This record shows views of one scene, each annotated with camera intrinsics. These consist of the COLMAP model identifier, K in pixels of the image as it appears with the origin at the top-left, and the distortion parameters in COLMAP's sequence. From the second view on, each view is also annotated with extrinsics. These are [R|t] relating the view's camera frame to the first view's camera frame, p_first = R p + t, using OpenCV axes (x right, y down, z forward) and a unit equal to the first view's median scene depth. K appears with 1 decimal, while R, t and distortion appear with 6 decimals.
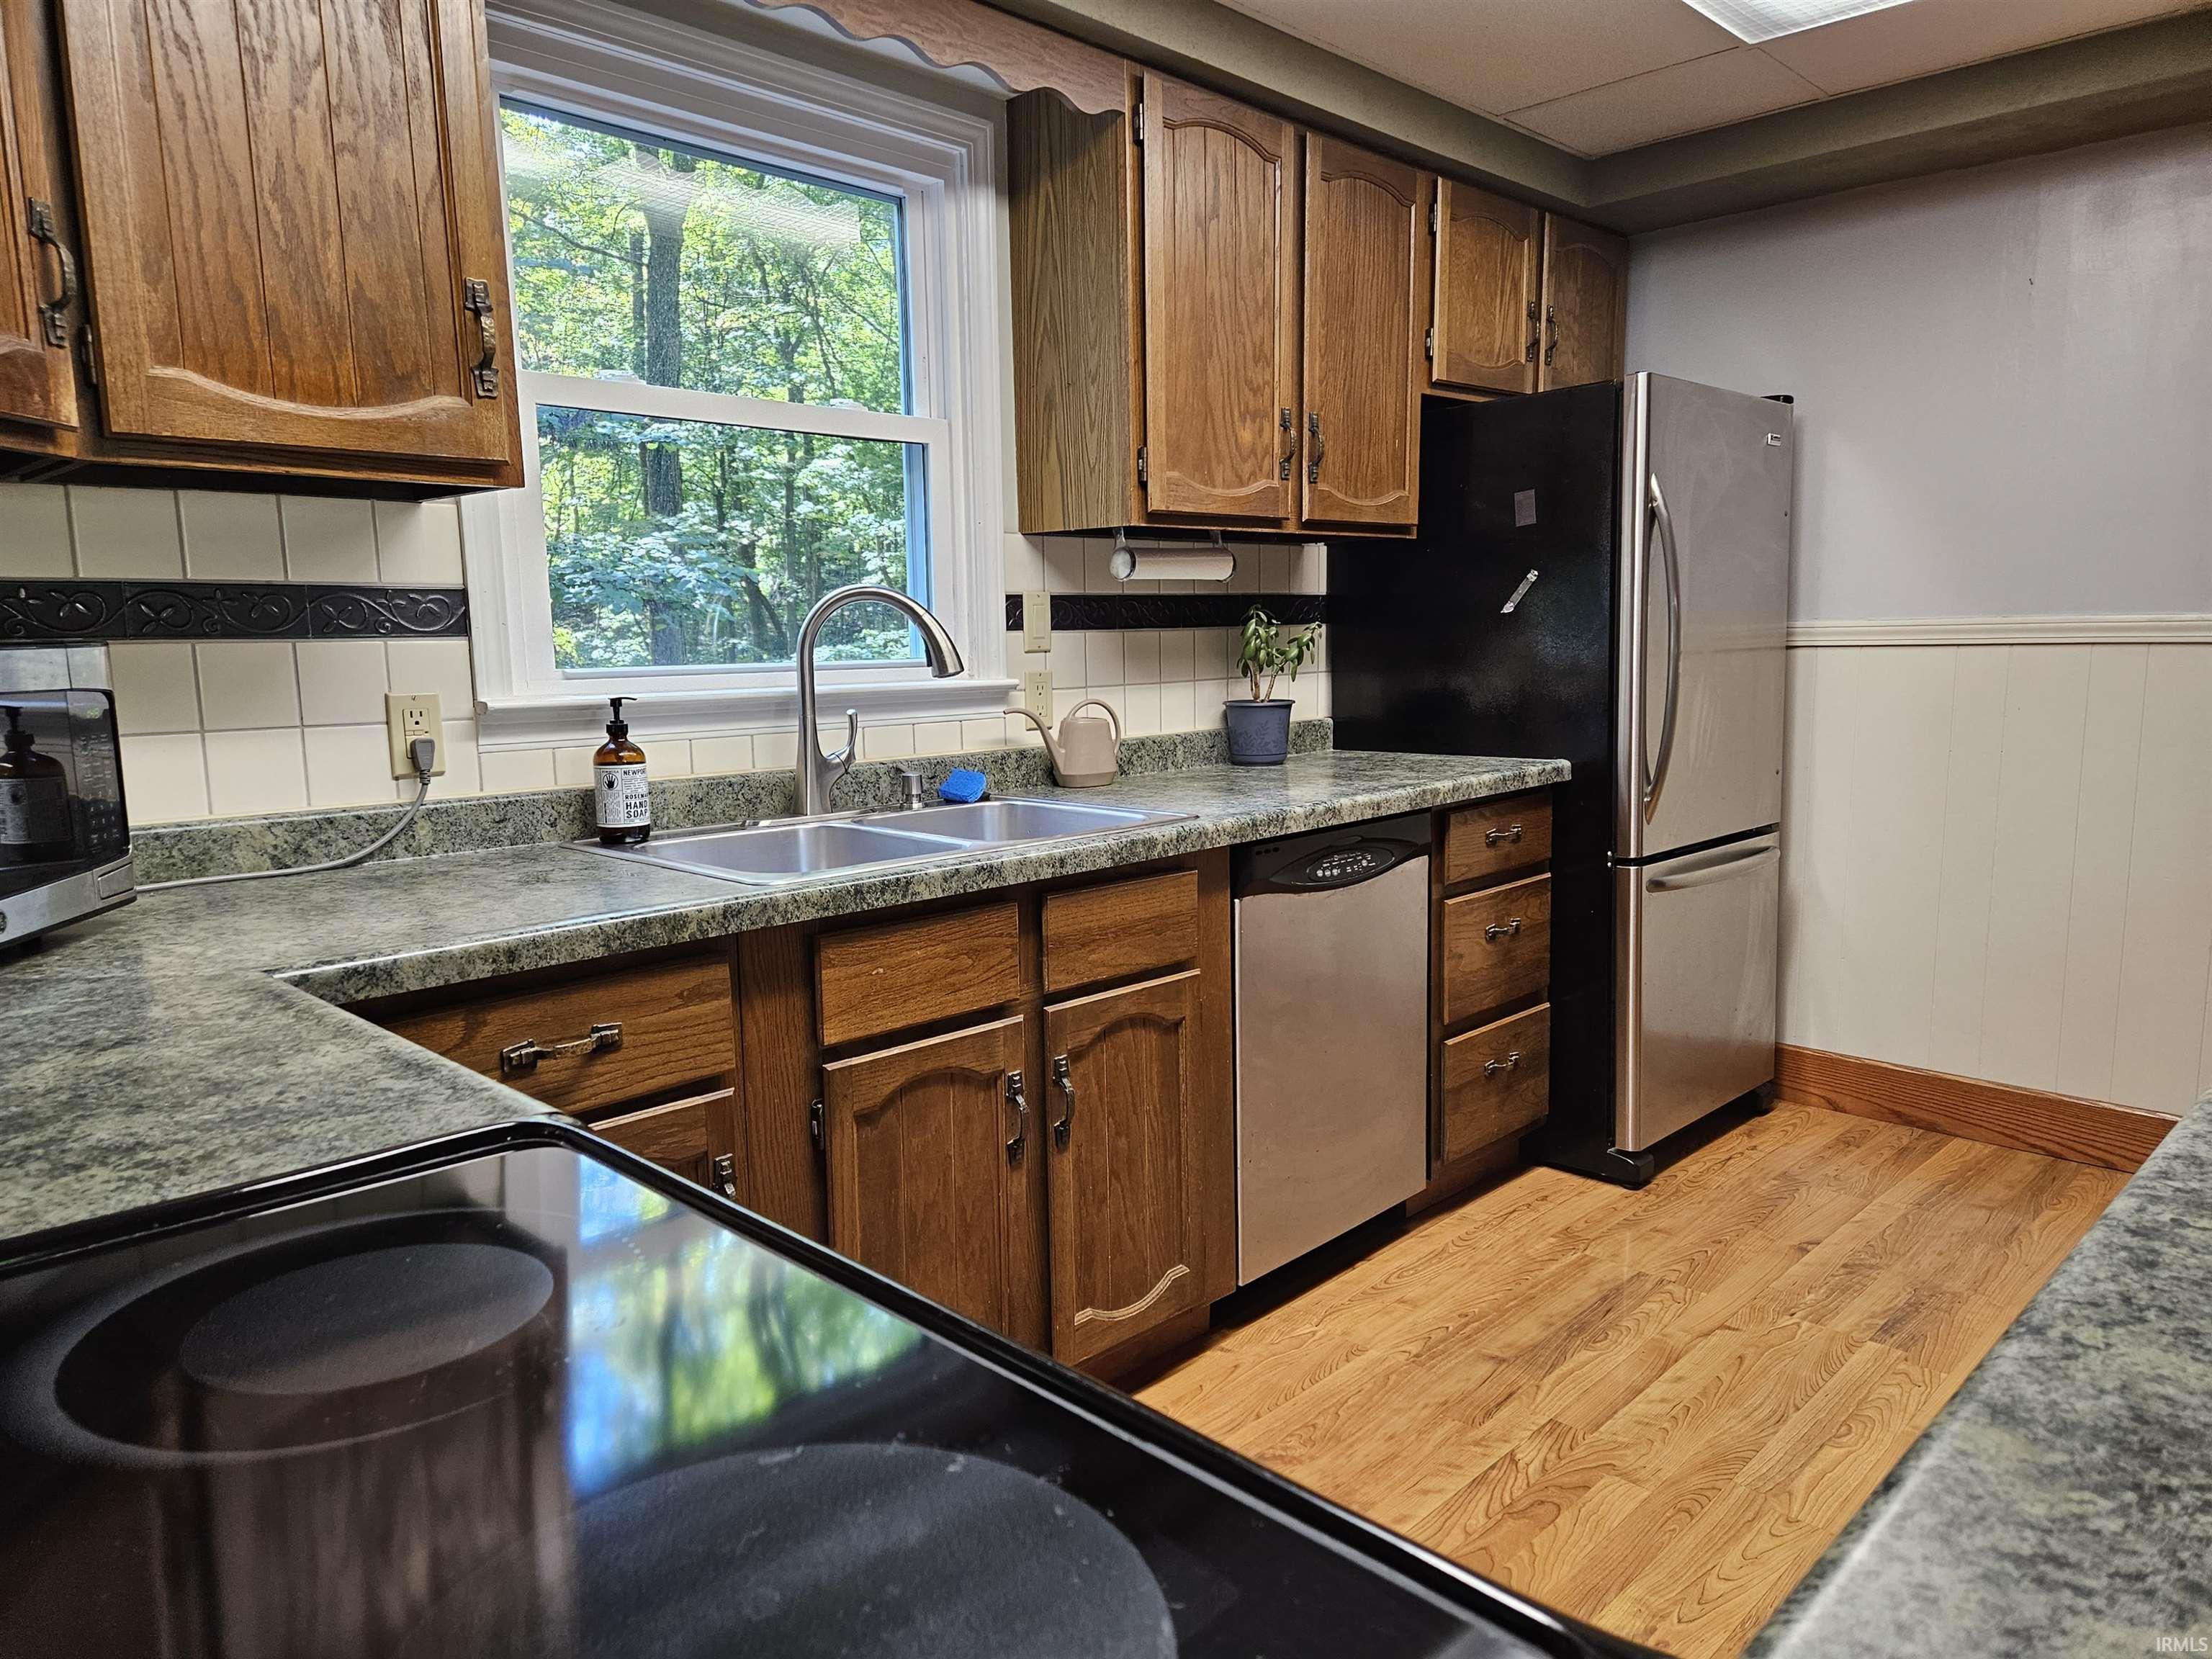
lens RADIAL K [[1478.8, 0, 1106.0], [0, 1478.8, 829.5], [0, 0, 1]] dist [0.042568, -0.003151]
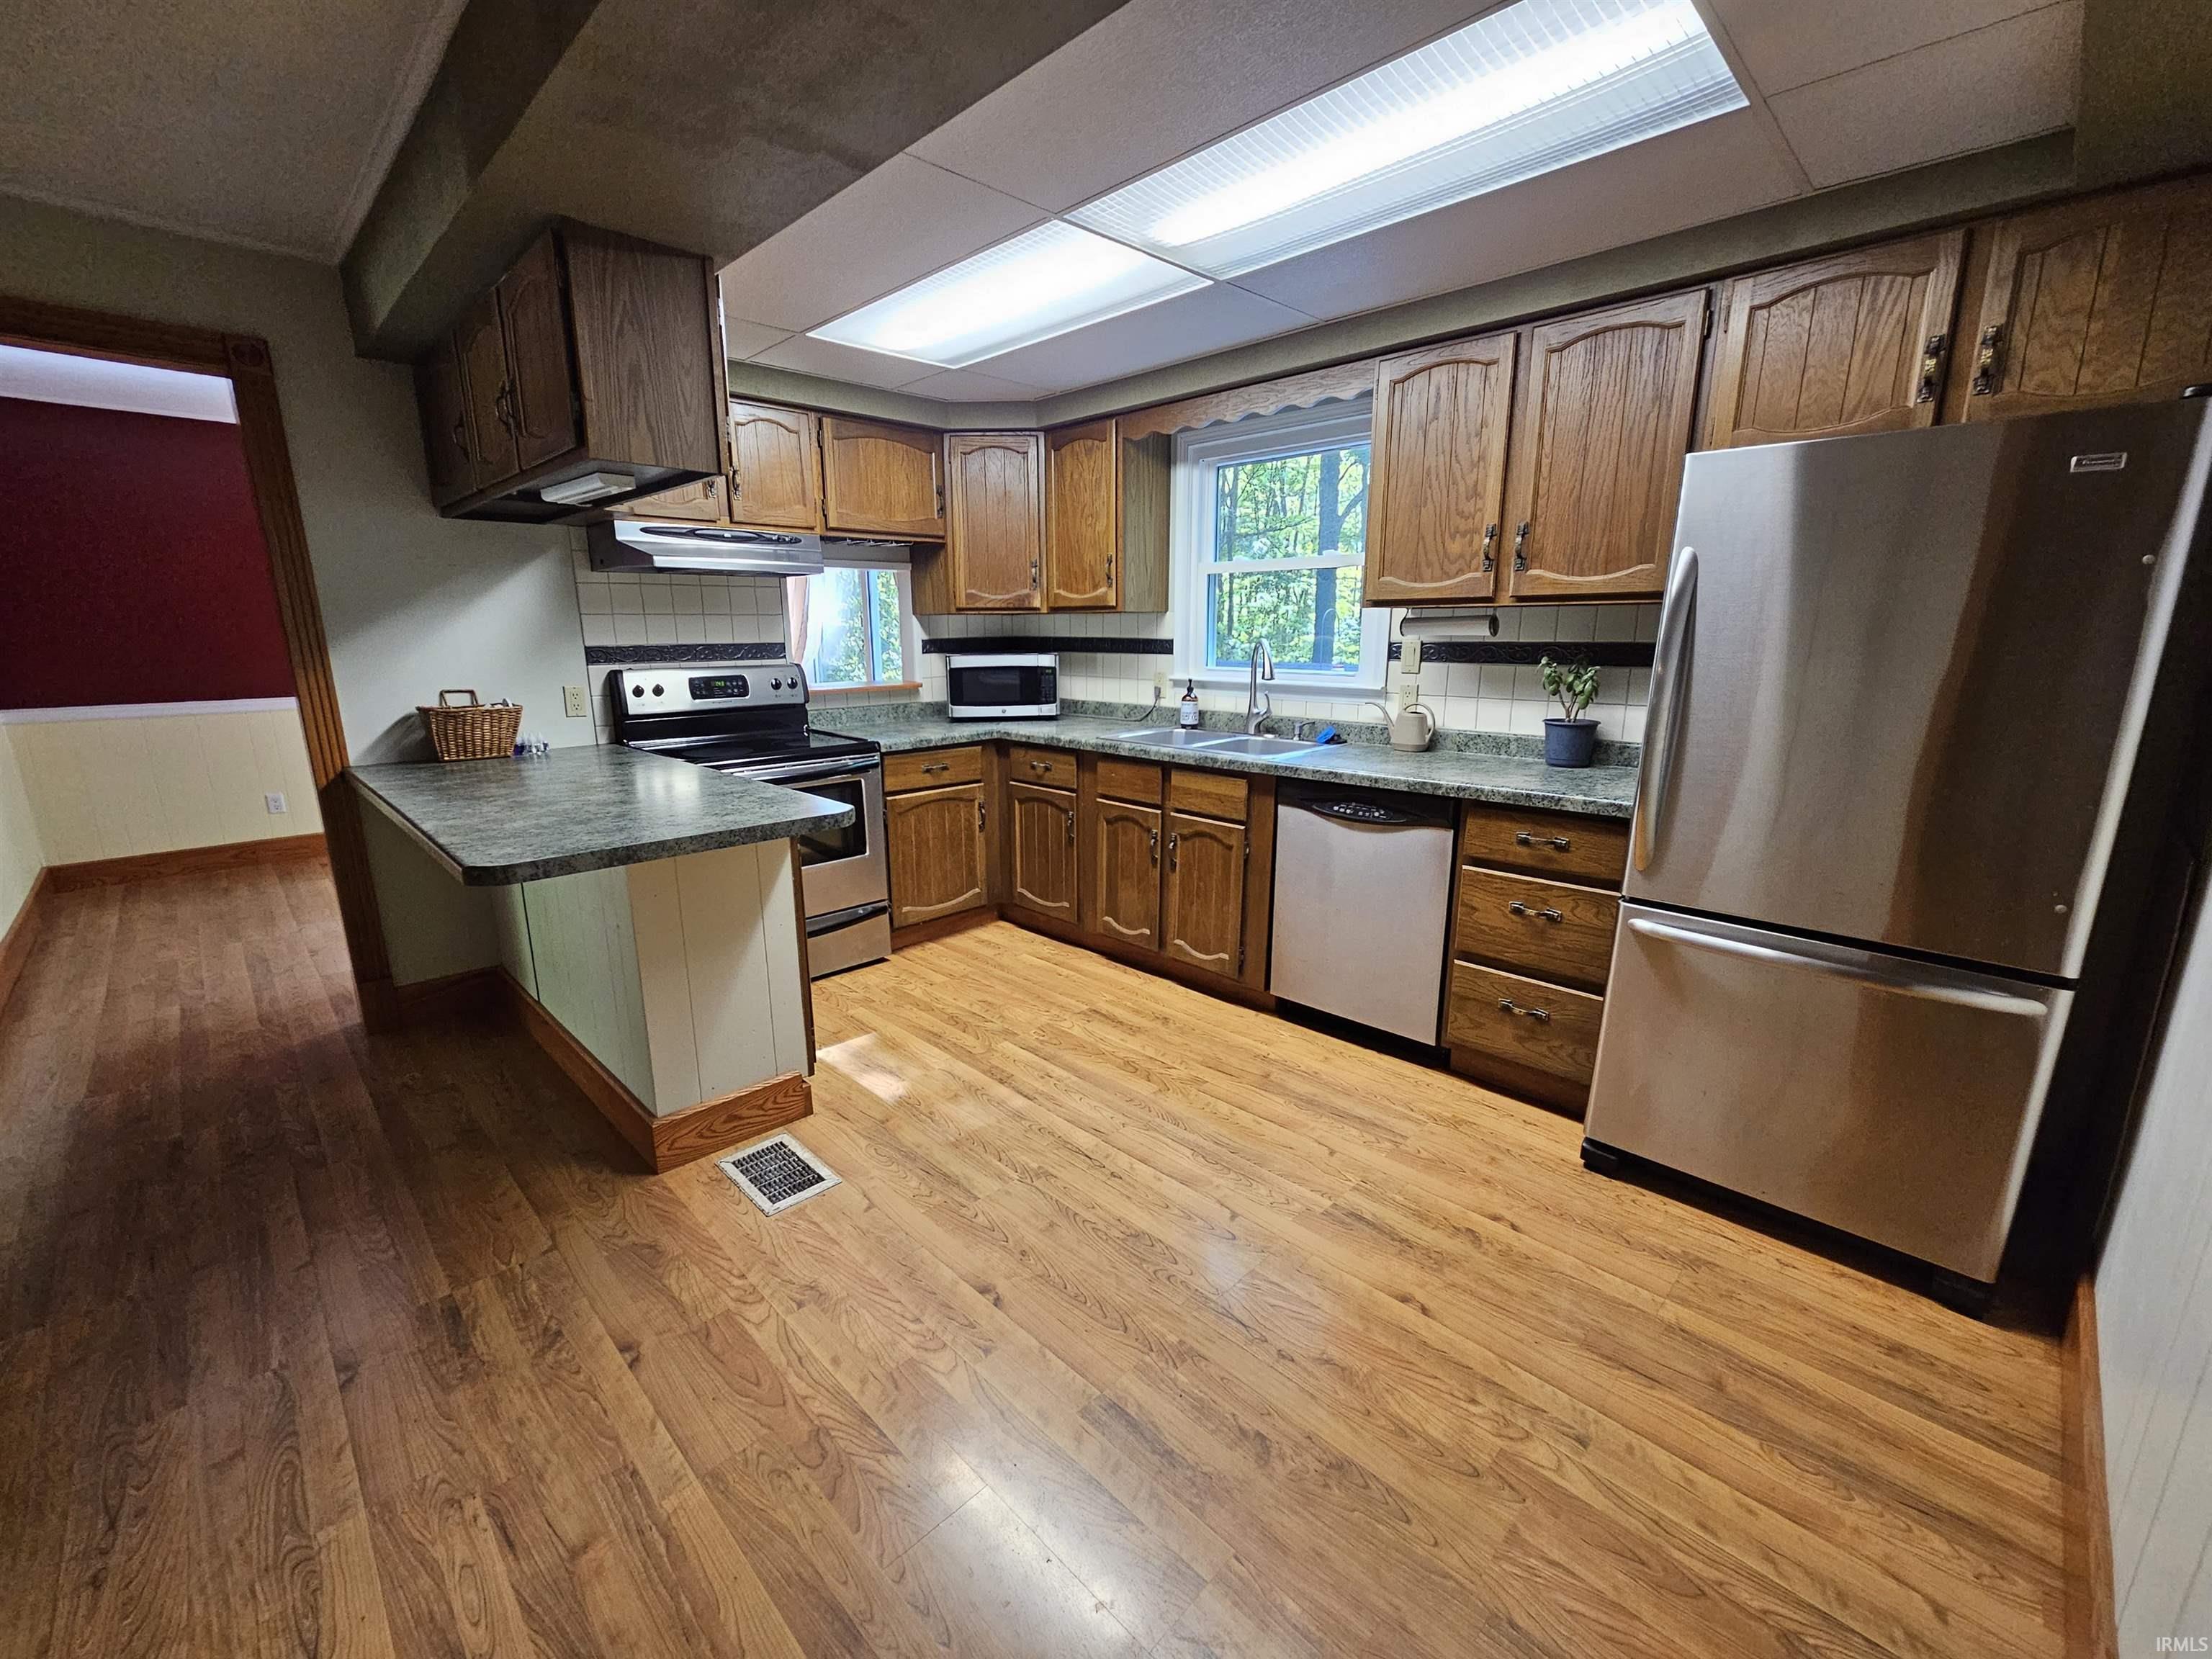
lens RADIAL K [[911.4, 0, 1100.6], [0, 911.4, 834.1], [0, 0, 1]] dist [-0.002336, -0.000158]
pose [[-0.005810, 0.242761, -0.970069, 1.200117], [-0.129006, 0.961797, 0.241463, -0.166999], [0.991627, 0.126548, 0.025729, 0.680691]]
